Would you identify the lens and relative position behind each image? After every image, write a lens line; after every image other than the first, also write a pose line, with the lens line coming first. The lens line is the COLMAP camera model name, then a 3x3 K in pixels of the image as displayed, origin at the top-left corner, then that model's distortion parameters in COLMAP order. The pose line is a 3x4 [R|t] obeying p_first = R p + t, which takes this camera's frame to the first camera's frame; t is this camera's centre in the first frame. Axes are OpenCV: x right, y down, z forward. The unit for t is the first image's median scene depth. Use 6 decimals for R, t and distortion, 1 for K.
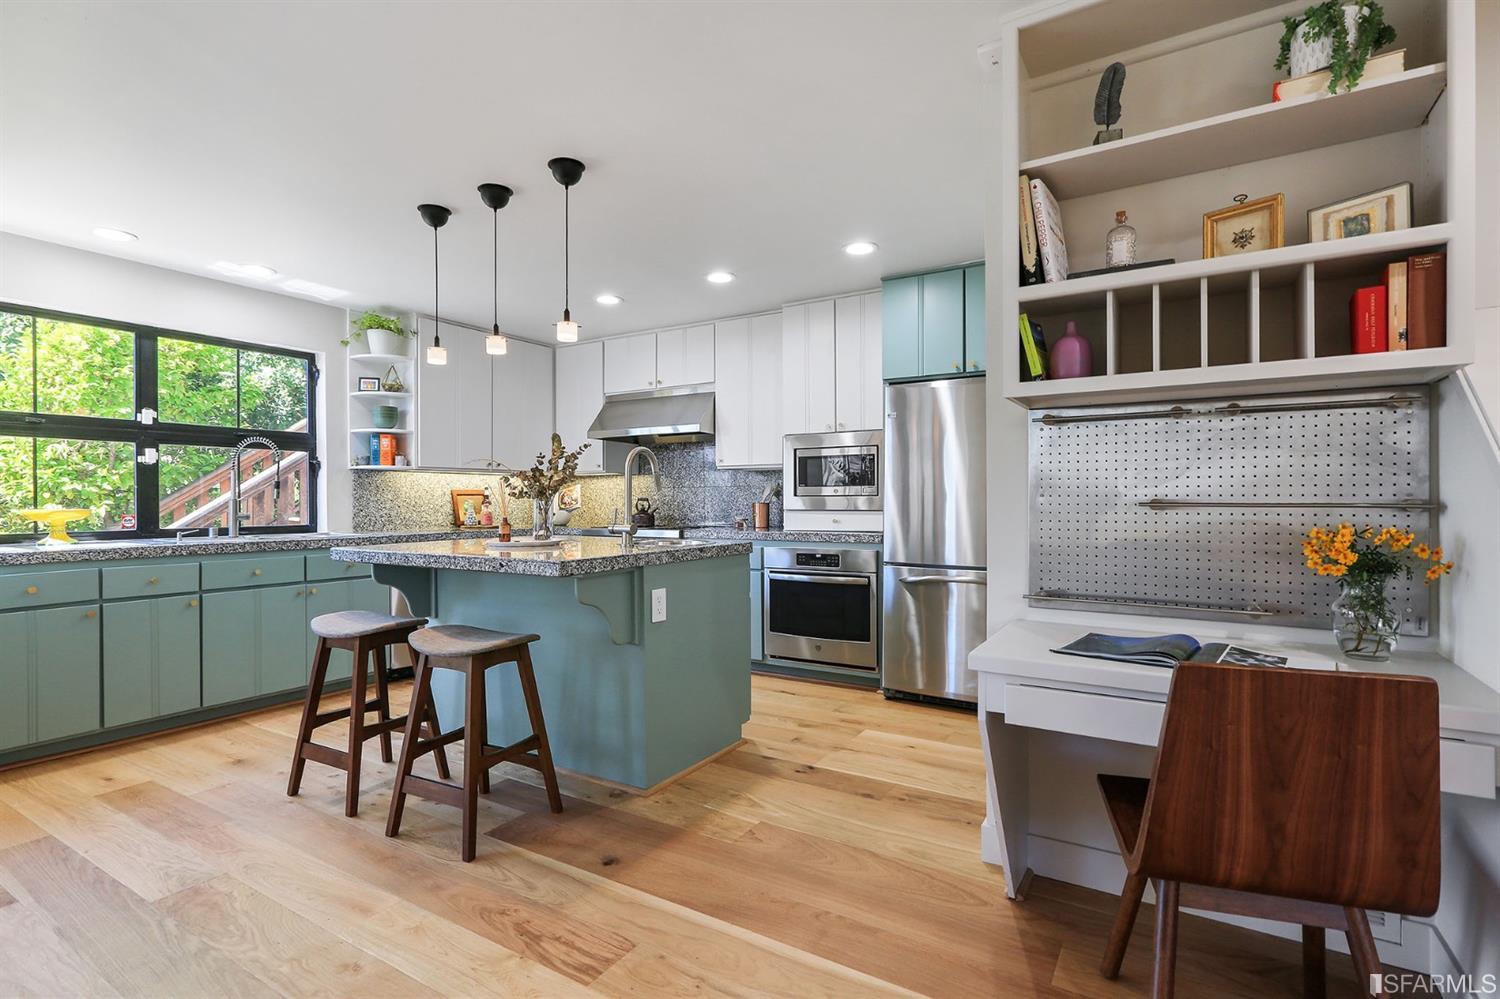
lens RADIAL K [[722.7, 0, 750.0], [0, 722.7, 499.5], [0, 0, 1]] dist [0.004406, 0.000553]
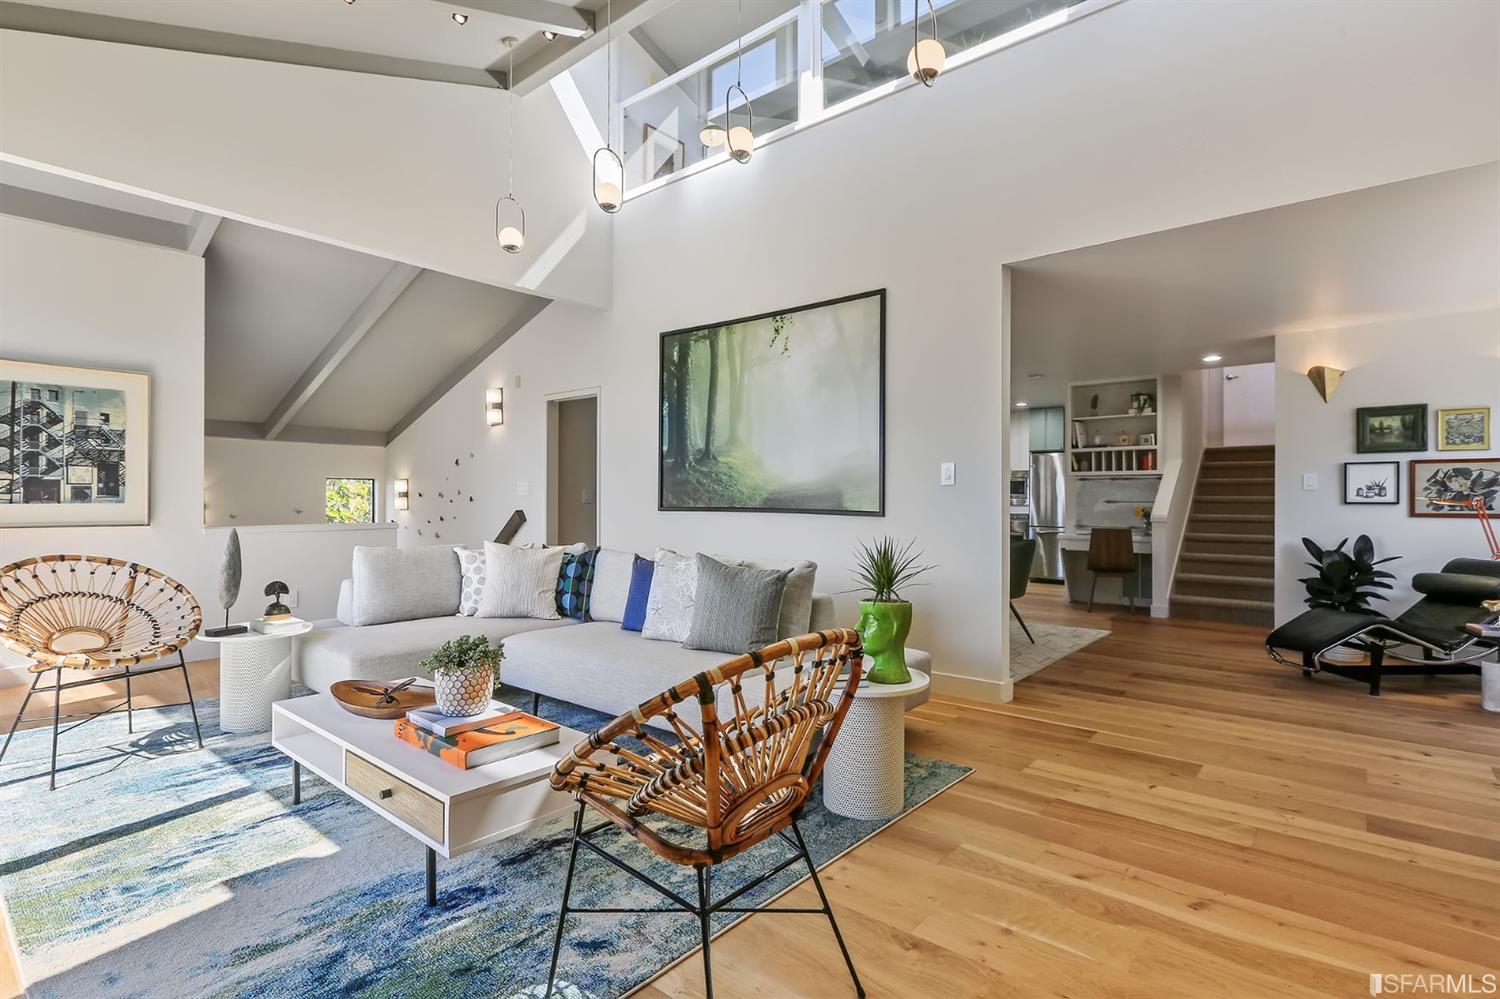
lens RADIAL K [[734.8, 0, 743.4], [0, 734.8, 500.0], [0, 0, 1]] dist [-0.001307, 0.000363]
pose [[0.988684, 0.009055, -0.149739, -0.512536], [-0.008837, 0.999959, 0.002125, 0.004453], [0.149752, -0.000778, 0.988723, -2.064861]]
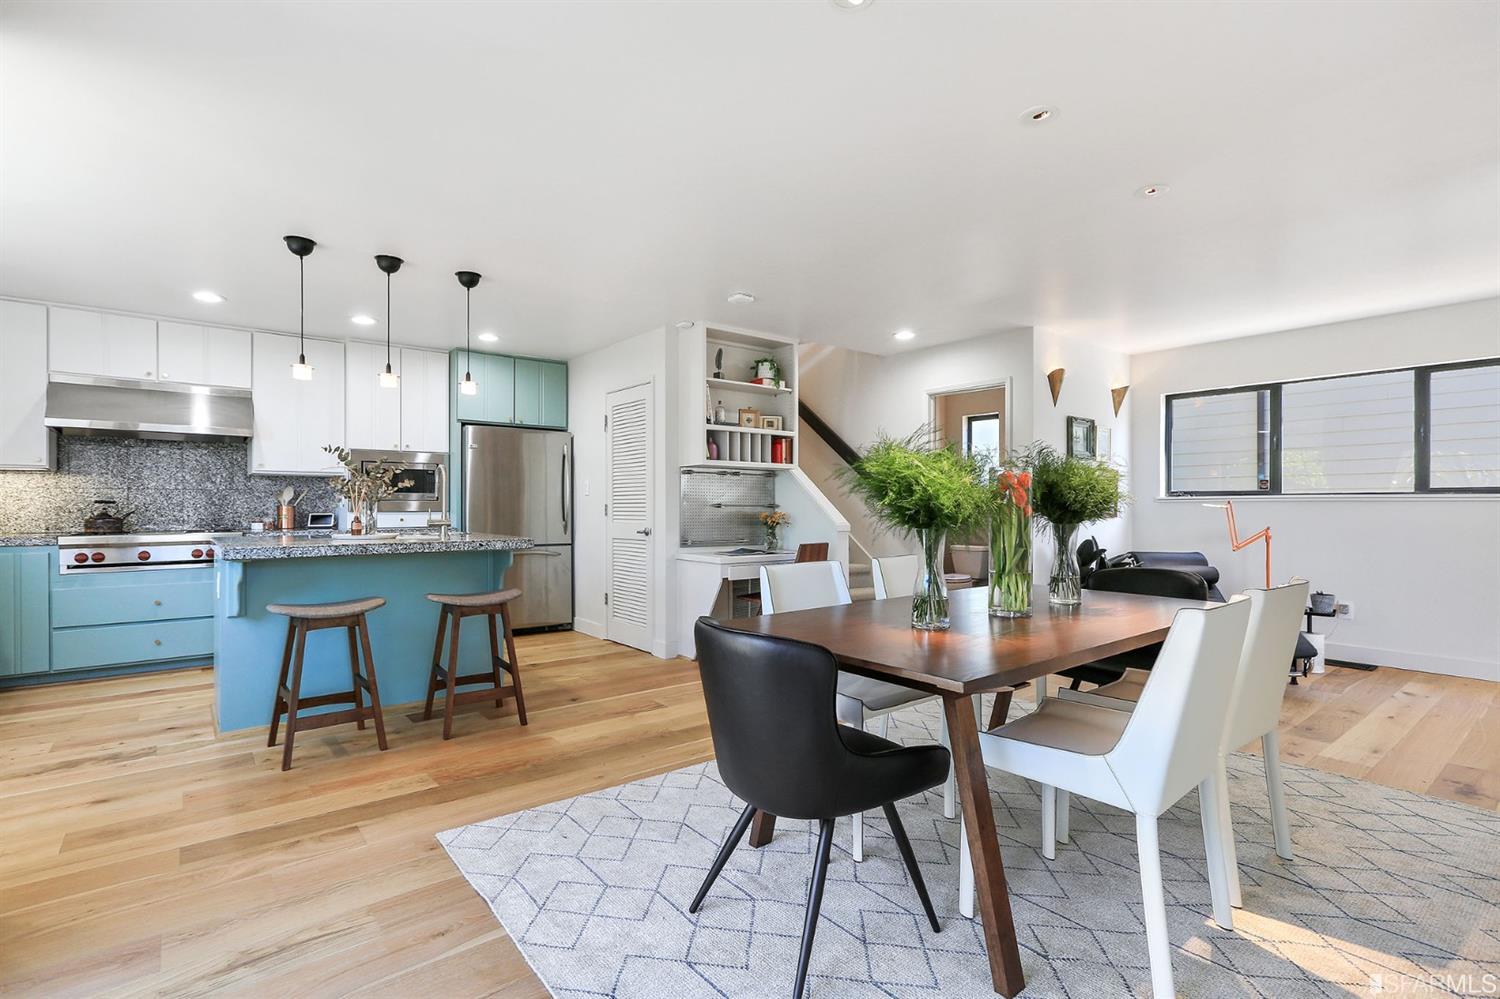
lens RADIAL K [[710.8, 0, 749.7], [0, 710.8, 505.9], [0, 0, 1]] dist [-0.001914, -0.000176]
pose [[0.333438, 0.001945, 0.942770, -1.226649], [-0.002568, 0.999996, -0.001154, 0.006912], [-0.942769, -0.002036, 0.333442, -0.014752]]
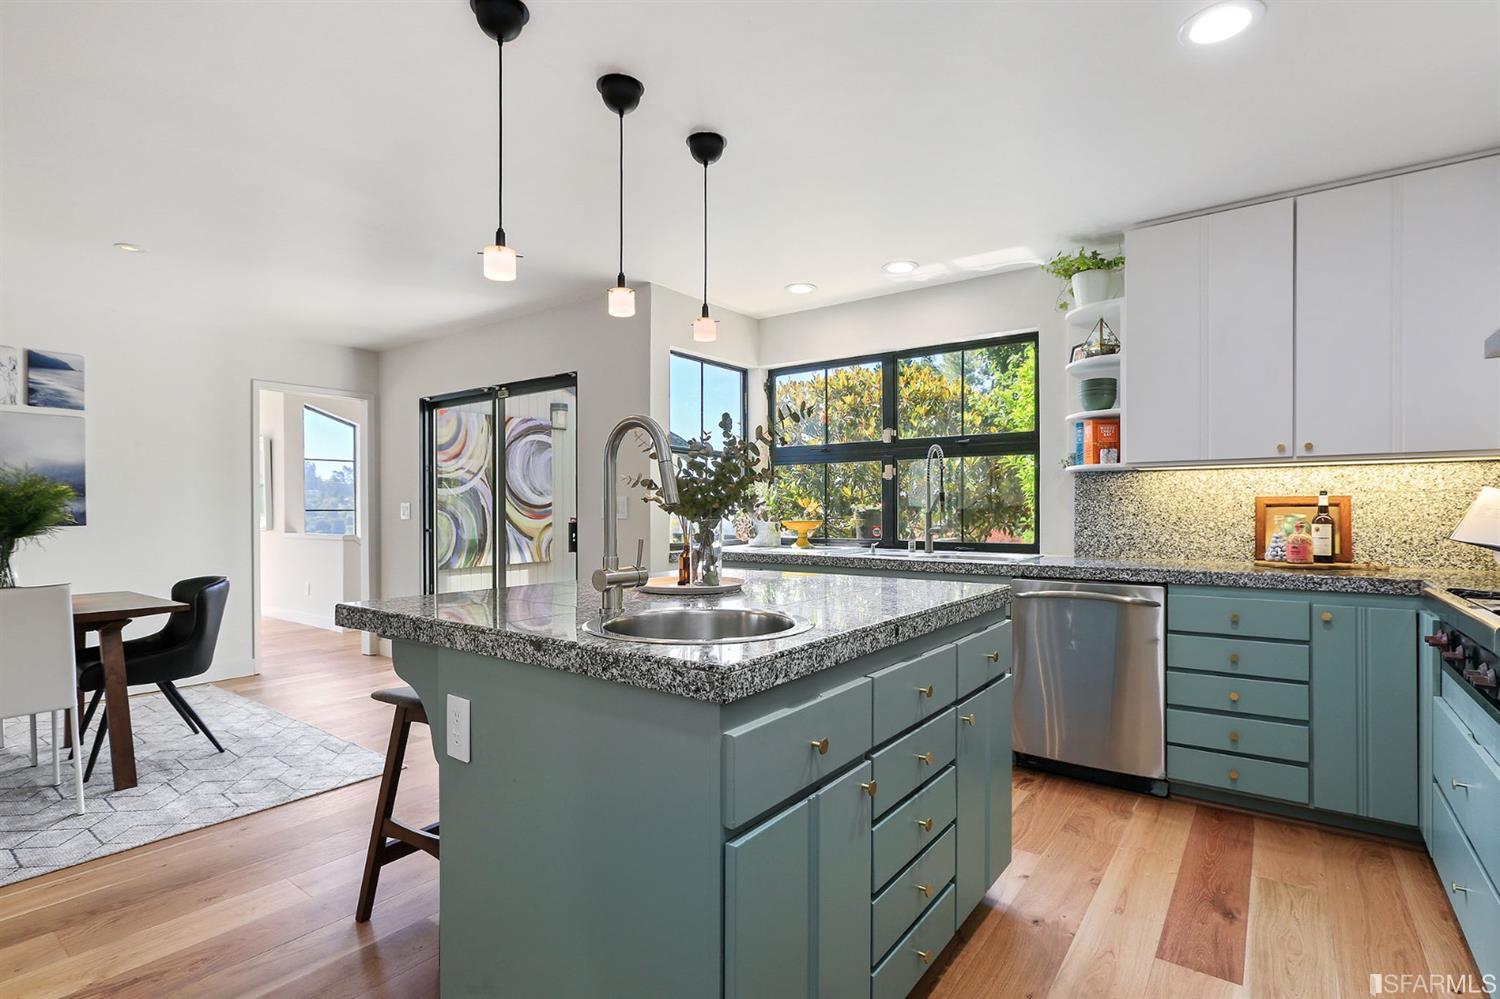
lens RADIAL K [[717.1, 0, 750.0], [0, 717.1, 499.5], [0, 0, 1]] dist [-0.003961, -0.000500]
pose [[-0.093241, -0.011826, -0.995573, 0.322791], [0.001165, 0.999927, -0.011987, -0.008548], [0.995643, -0.002277, -0.093220, 1.124673]]
